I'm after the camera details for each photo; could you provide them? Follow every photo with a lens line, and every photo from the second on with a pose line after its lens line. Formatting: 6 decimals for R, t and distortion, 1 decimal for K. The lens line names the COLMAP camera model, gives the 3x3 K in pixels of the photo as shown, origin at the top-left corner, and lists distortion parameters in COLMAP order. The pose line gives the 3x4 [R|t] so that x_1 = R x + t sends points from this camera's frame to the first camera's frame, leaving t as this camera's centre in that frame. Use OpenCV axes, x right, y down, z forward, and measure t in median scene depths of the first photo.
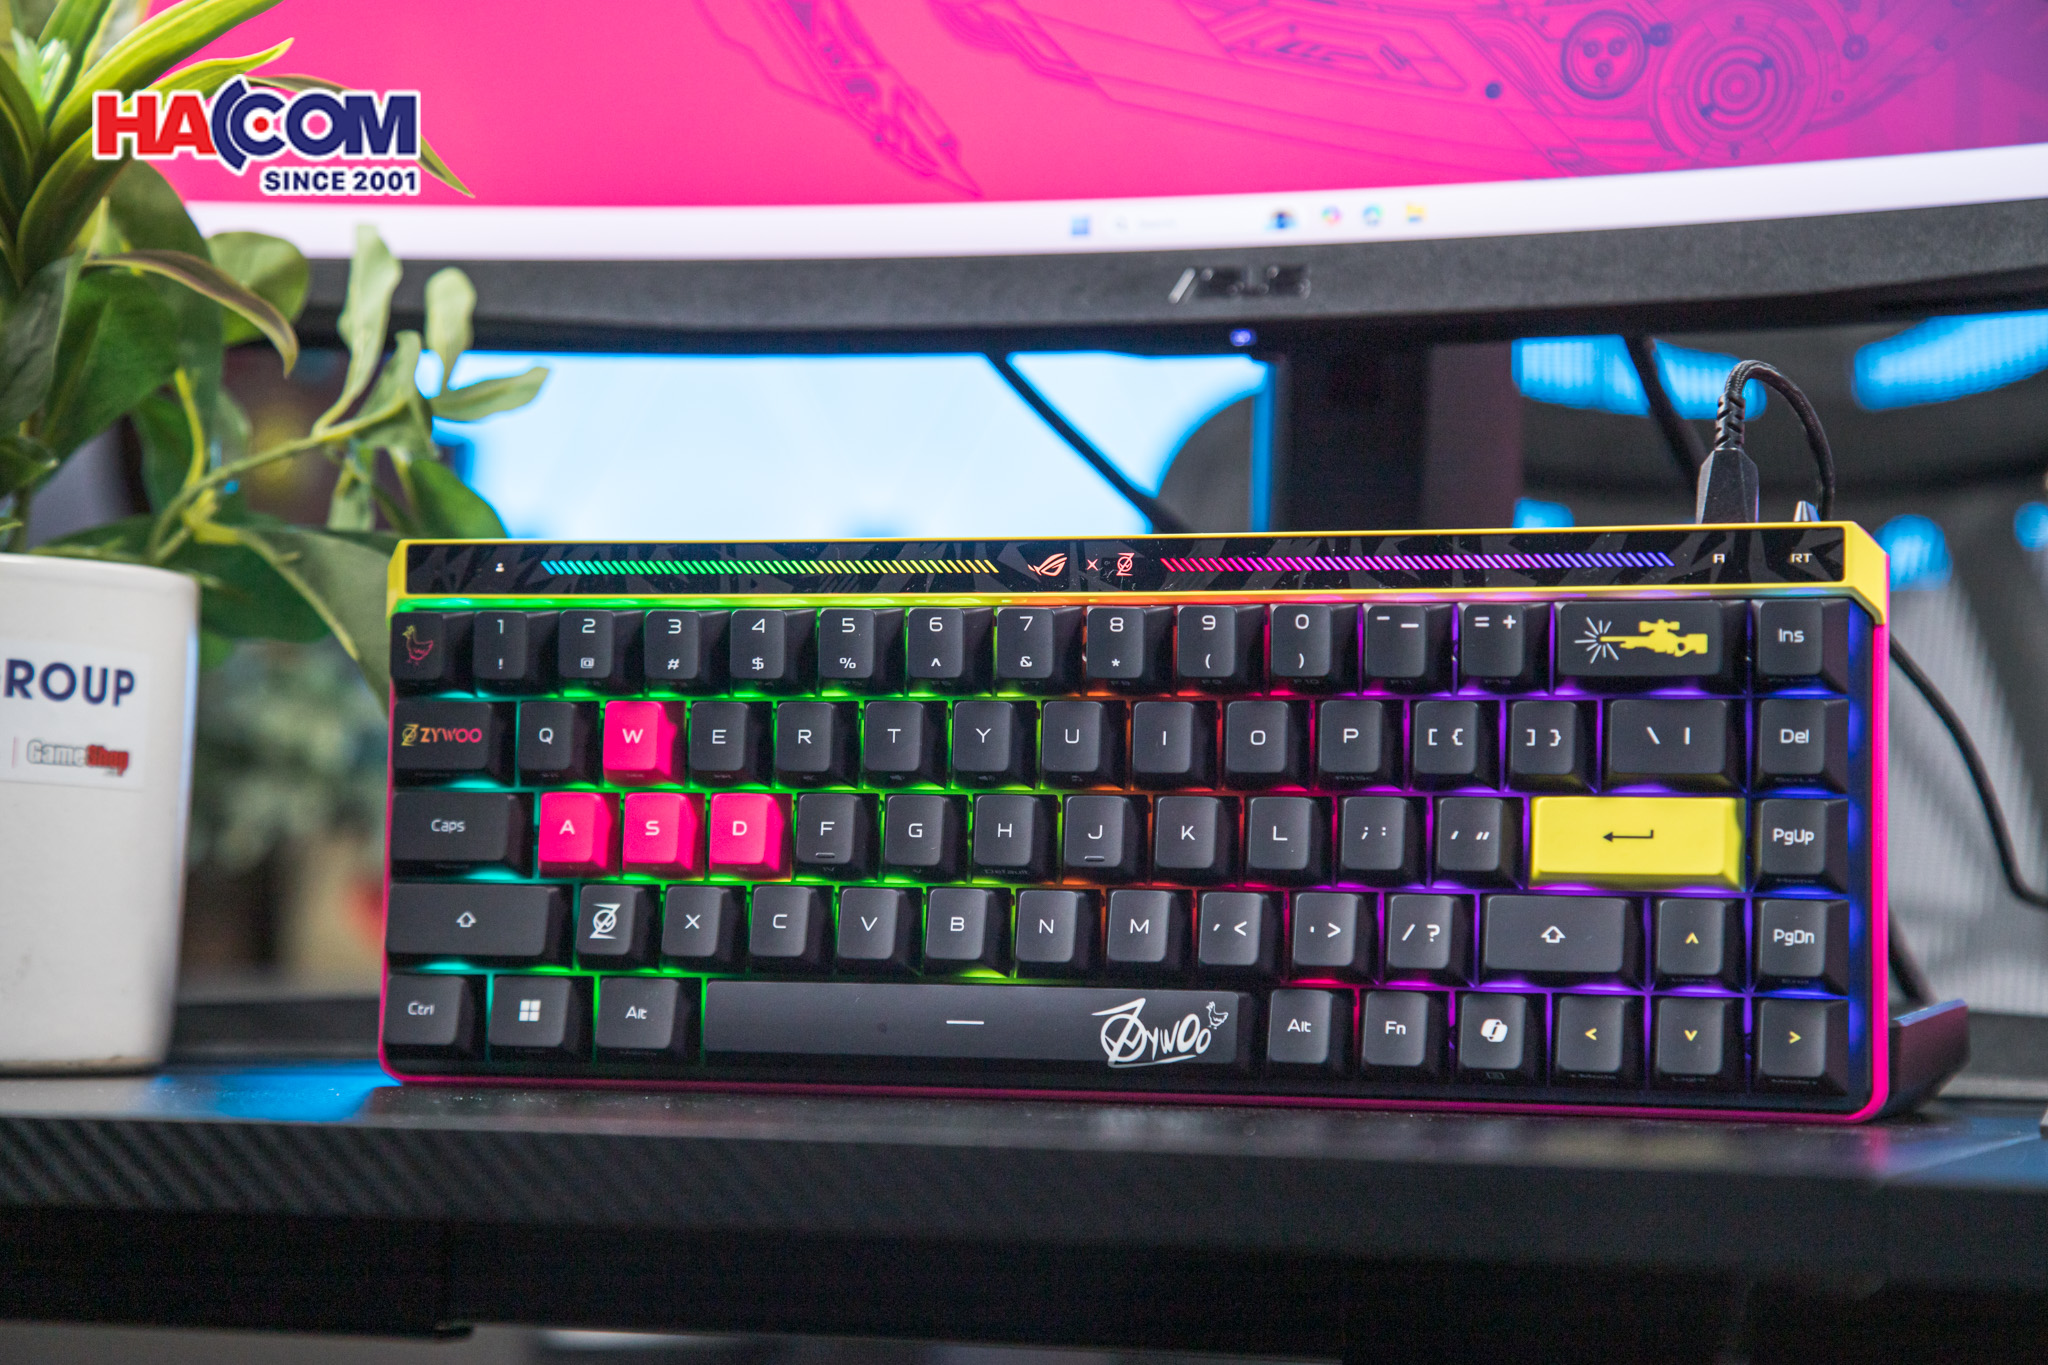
lens RADIAL K [[4267.4, 0, 1024.0], [0, 4267.4, 682.5], [0, 0, 1]] dist [0.257810, 0.060874]
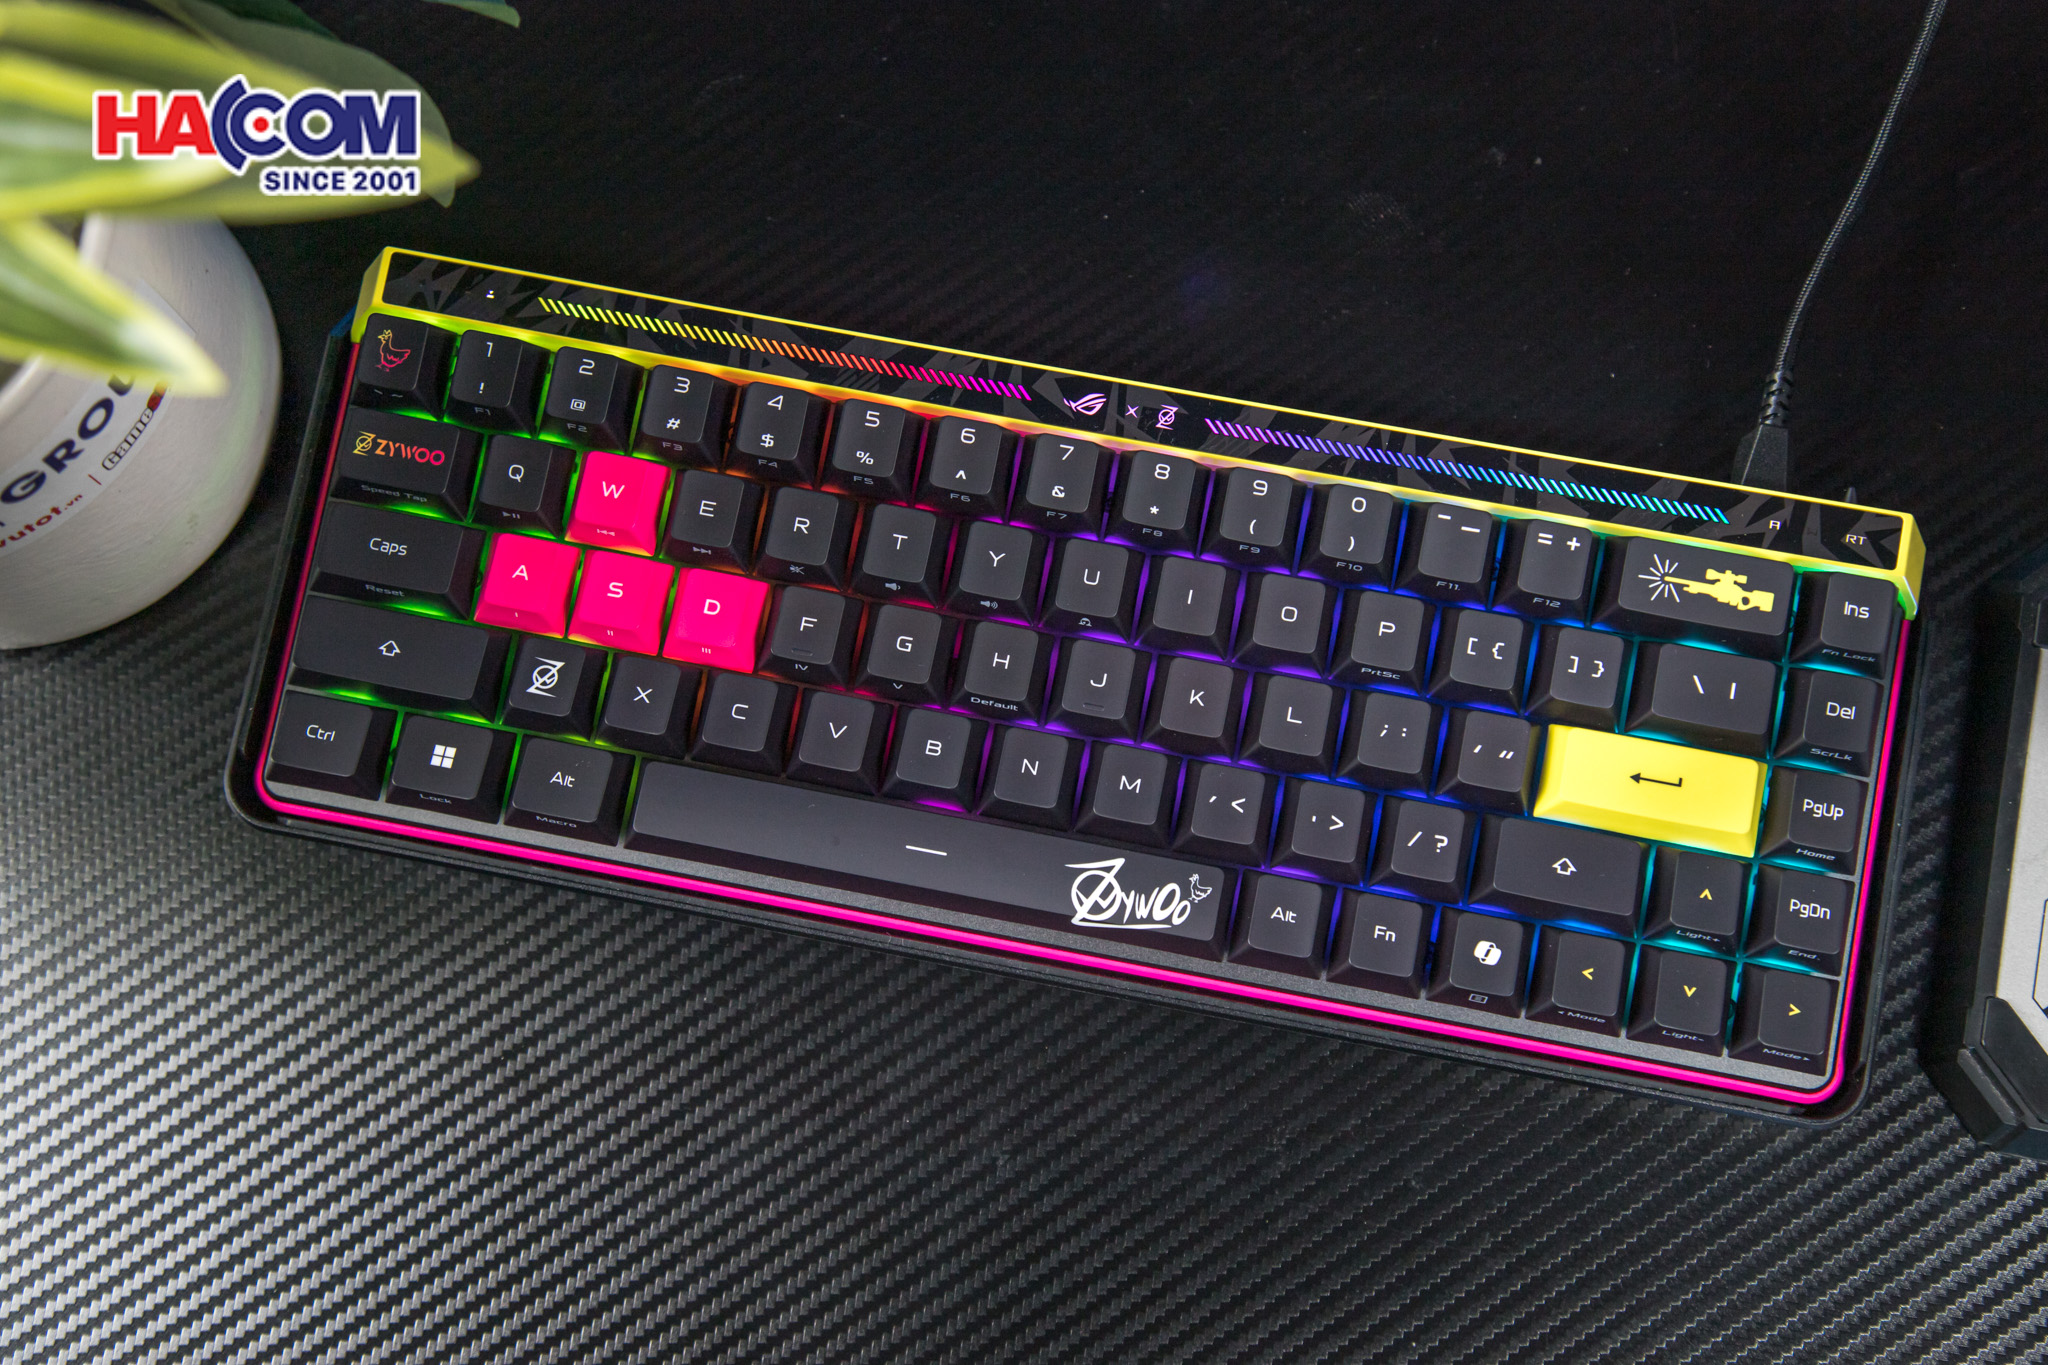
lens RADIAL K [[2476.2, 0, 1024.0], [0, 2476.2, 682.5], [0, 0, 1]] dist [0.048387, -0.006290]
pose [[0.953368, 0.193271, 0.231810, -0.130488], [-0.187278, 0.981143, -0.047806, 0.066718], [-0.236678, 0.002163, 0.971586, 0.472805]]
